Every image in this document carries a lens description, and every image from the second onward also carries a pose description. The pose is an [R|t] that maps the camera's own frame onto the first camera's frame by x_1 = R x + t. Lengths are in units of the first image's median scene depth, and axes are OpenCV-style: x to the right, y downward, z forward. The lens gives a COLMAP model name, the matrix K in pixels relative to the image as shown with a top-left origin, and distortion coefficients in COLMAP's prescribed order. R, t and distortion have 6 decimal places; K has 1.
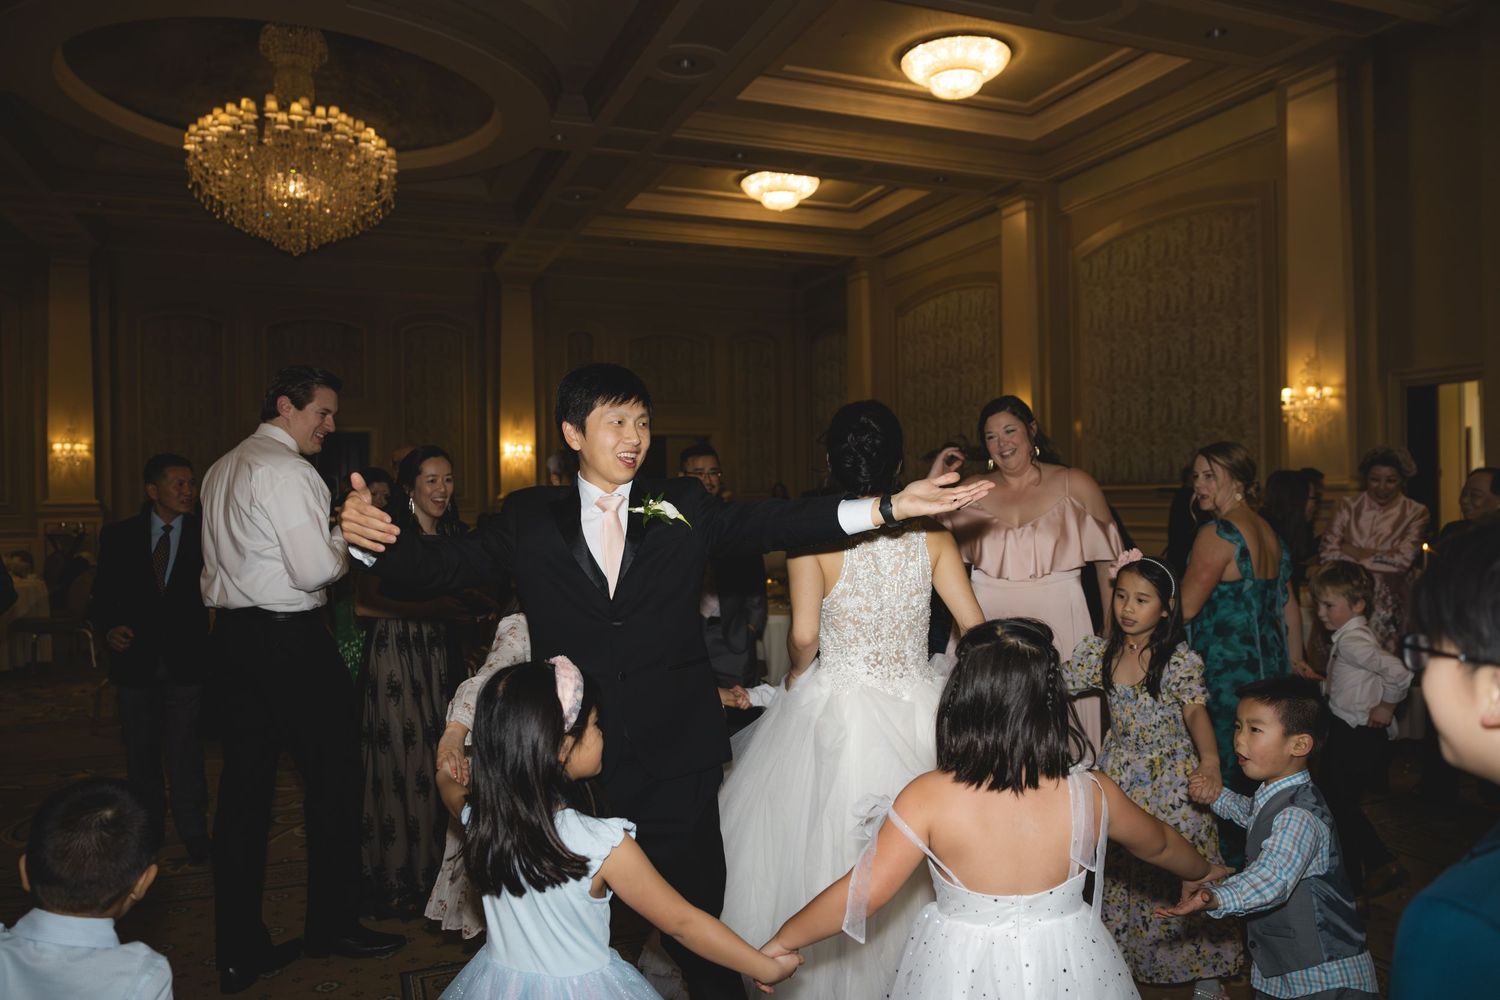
lens RADIAL K [[1121.2, 0, 755.1], [0, 1121.2, 501.0], [0, 0, 1]] dist [-0.022304, 0.014820]
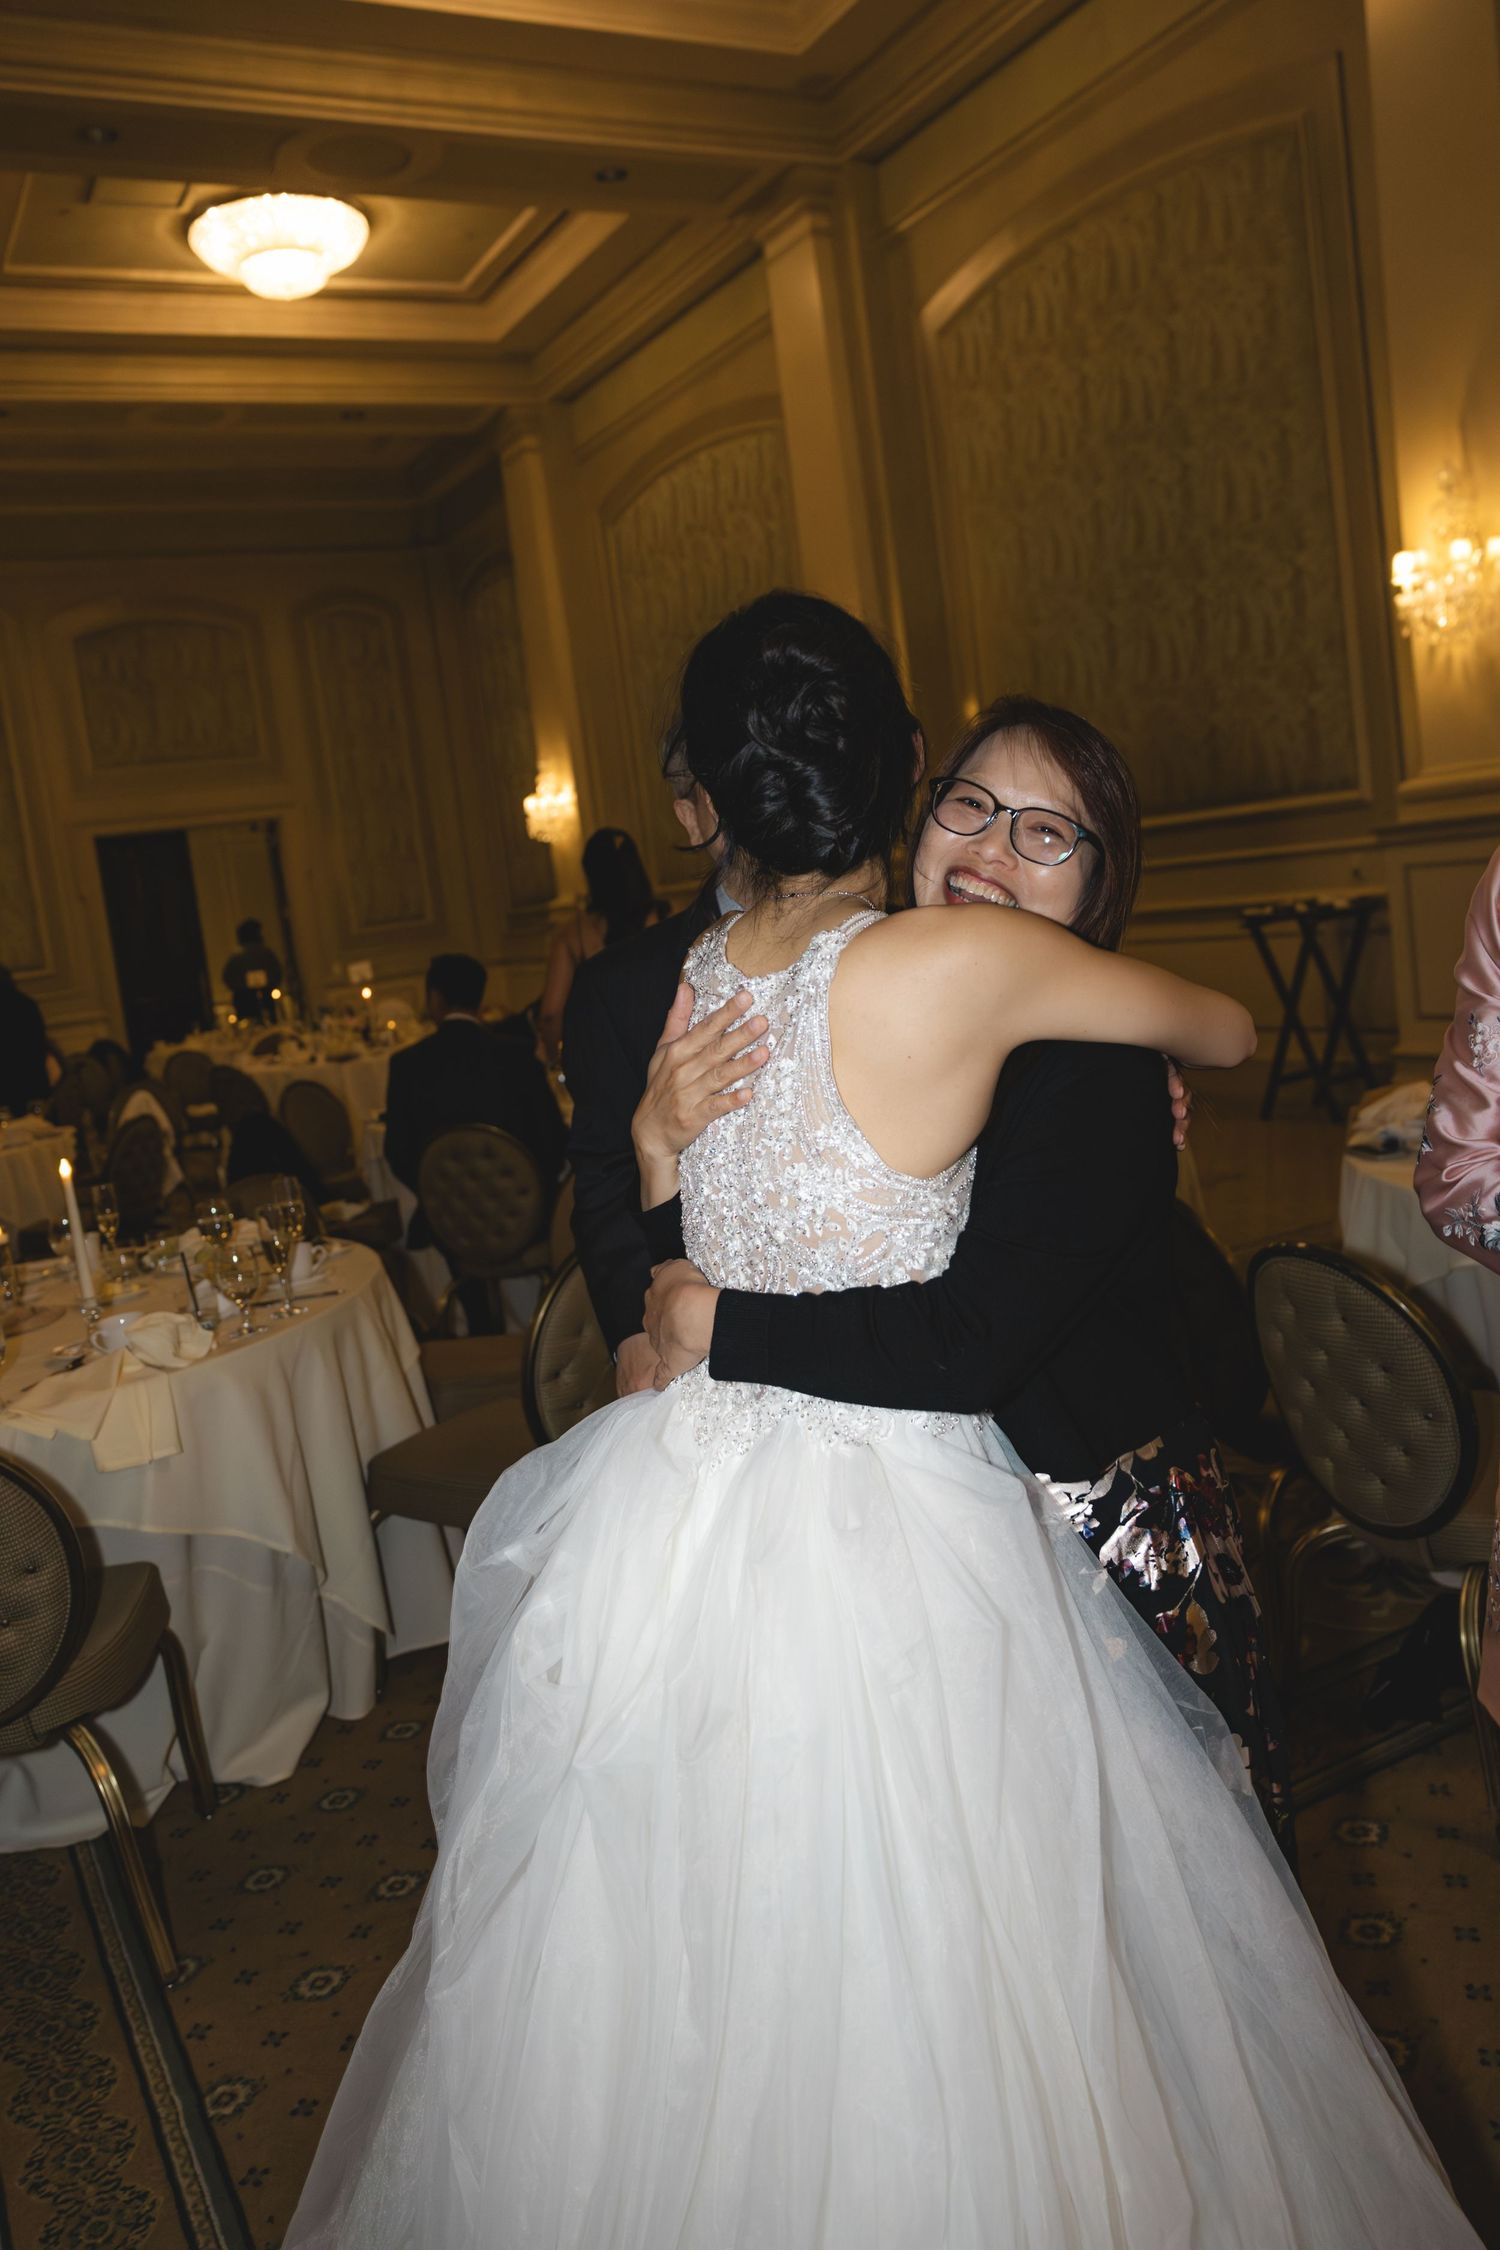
lens RADIAL K [[1816.8, 0, 755.9], [0, 1816.8, 1118.3], [0, 0, 1]] dist [-0.010168, 0.005866]
pose [[0.987462, -0.128242, 0.092042, 0.116013], [0.116479, 0.985491, 0.123455, -0.003127], [-0.106539, -0.111186, 0.988072, 0.261214]]
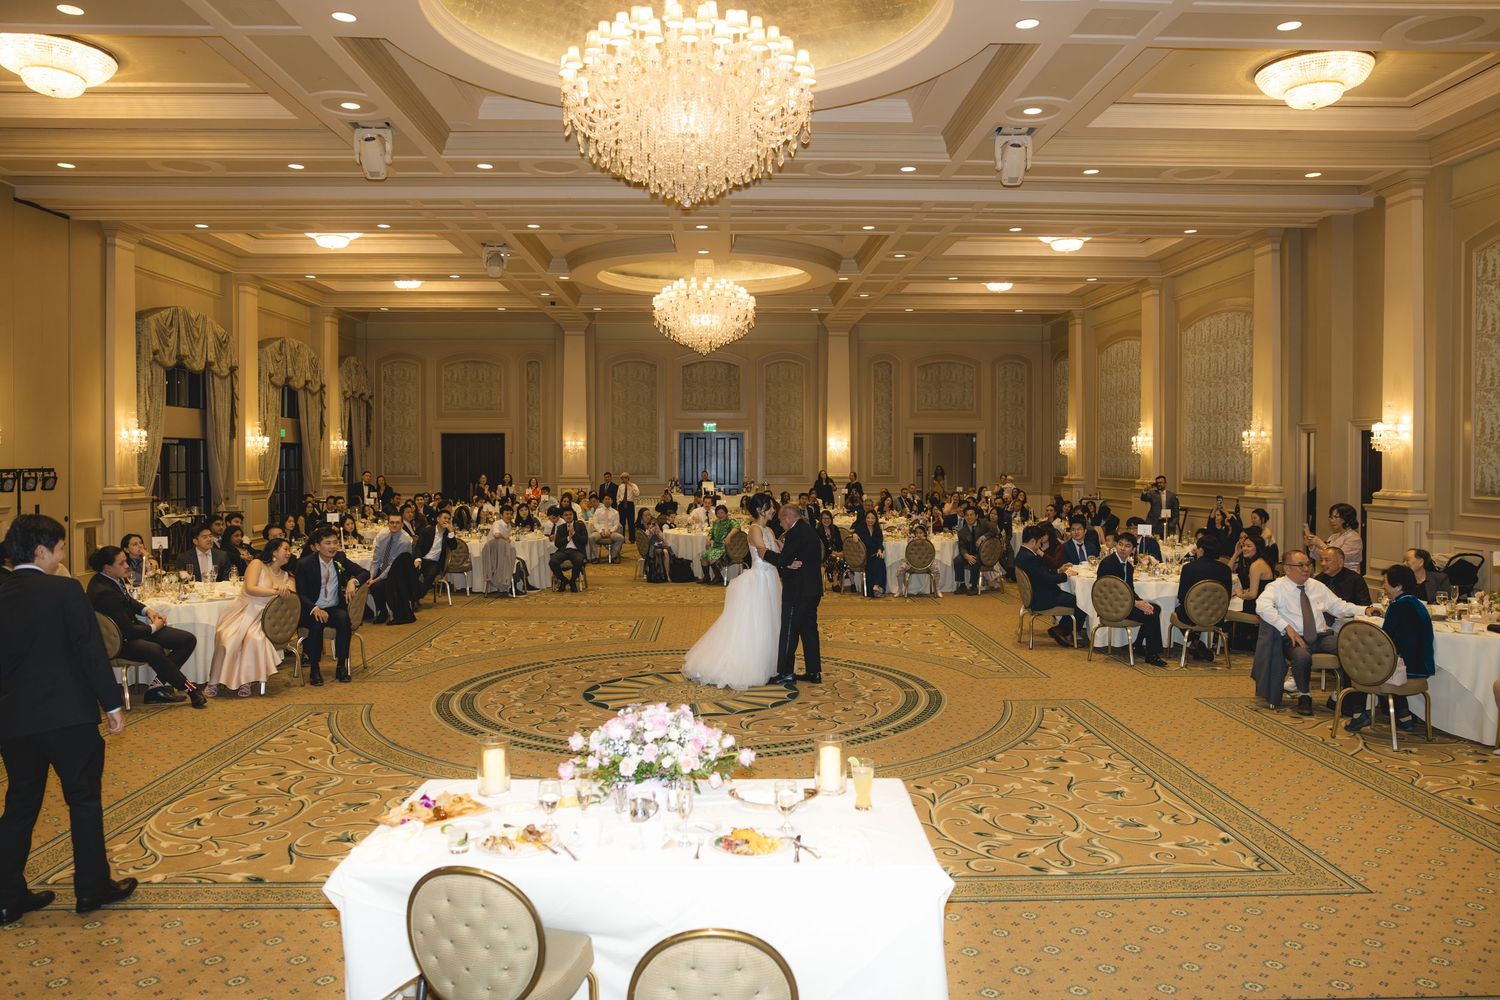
lens RADIAL K [[1121.2, 0, 752.0], [0, 1121.2, 493.4], [0, 0, 1]] dist [-0.022304, 0.014820]
pose [[0.942022, 0.022696, -0.334783, 0.255973], [-0.012109, 0.999359, 0.033678, -0.041371], [0.335332, -0.027672, 0.941693, -0.629947]]
